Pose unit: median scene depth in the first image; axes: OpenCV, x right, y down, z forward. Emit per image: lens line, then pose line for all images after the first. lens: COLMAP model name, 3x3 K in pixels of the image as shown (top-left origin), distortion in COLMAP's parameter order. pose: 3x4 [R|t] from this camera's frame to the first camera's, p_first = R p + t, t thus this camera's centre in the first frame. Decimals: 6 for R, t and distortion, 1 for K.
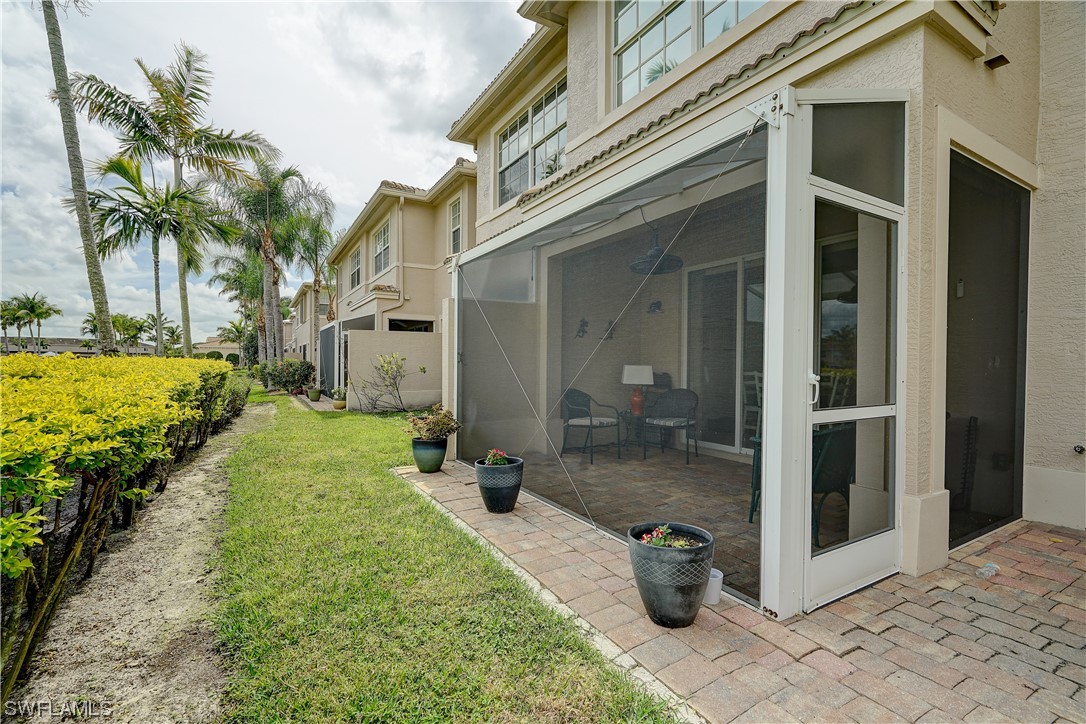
lens RADIAL K [[486.9, 0, 537.7], [0, 486.9, 365.5], [0, 0, 1]] dist [-0.003527, -0.000094]
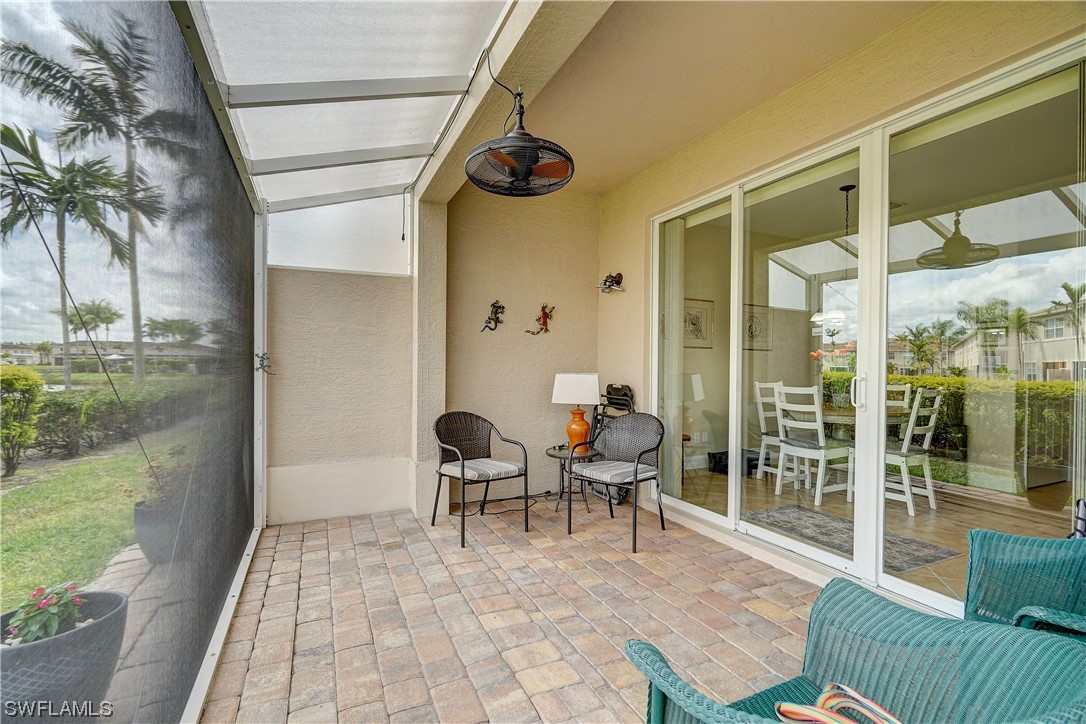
lens RADIAL K [[482.1, 0, 537.9], [0, 482.1, 366.6], [0, 0, 1]] dist [0.002924, 0.000490]
pose [[0.995309, 0.002242, -0.096721, 0.210584], [-0.002594, 0.999990, -0.003520, -0.006541], [0.096712, 0.003755, 0.995305, 0.365641]]
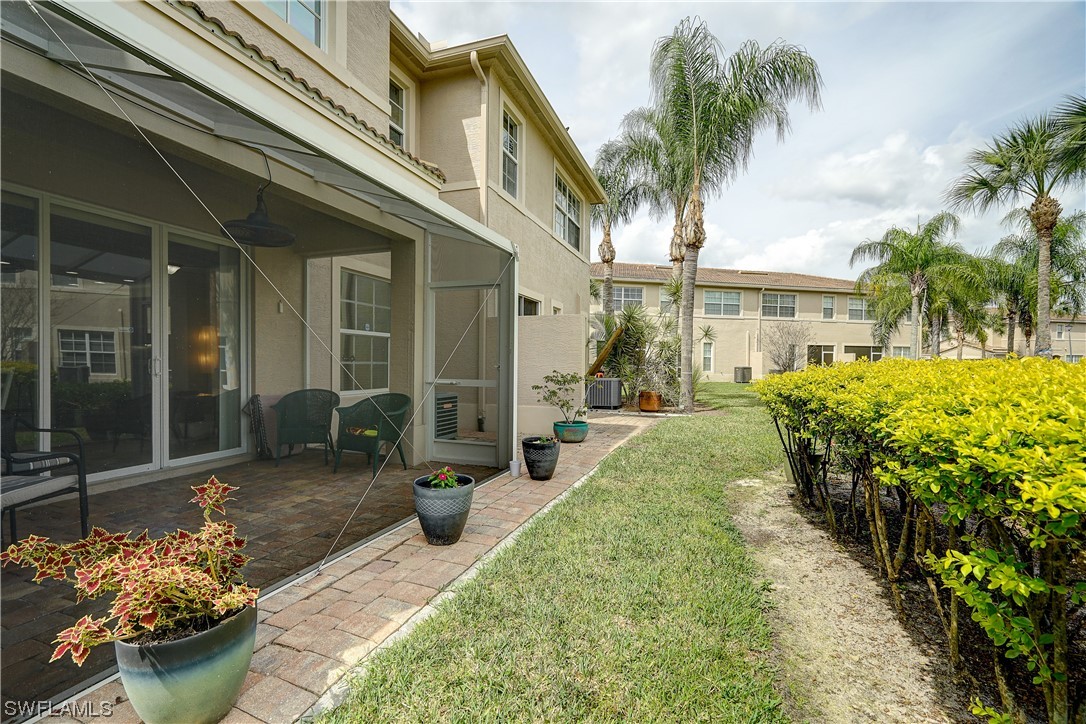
lens RADIAL K [[486.9, 0, 537.7], [0, 486.9, 365.5], [0, 0, 1]] dist [-0.003527, -0.000094]
pose [[-0.641877, -0.018593, 0.766583, -0.457115], [-0.009224, 0.999821, 0.016526, -0.006723], [-0.766753, 0.003536, -0.641933, 0.801254]]
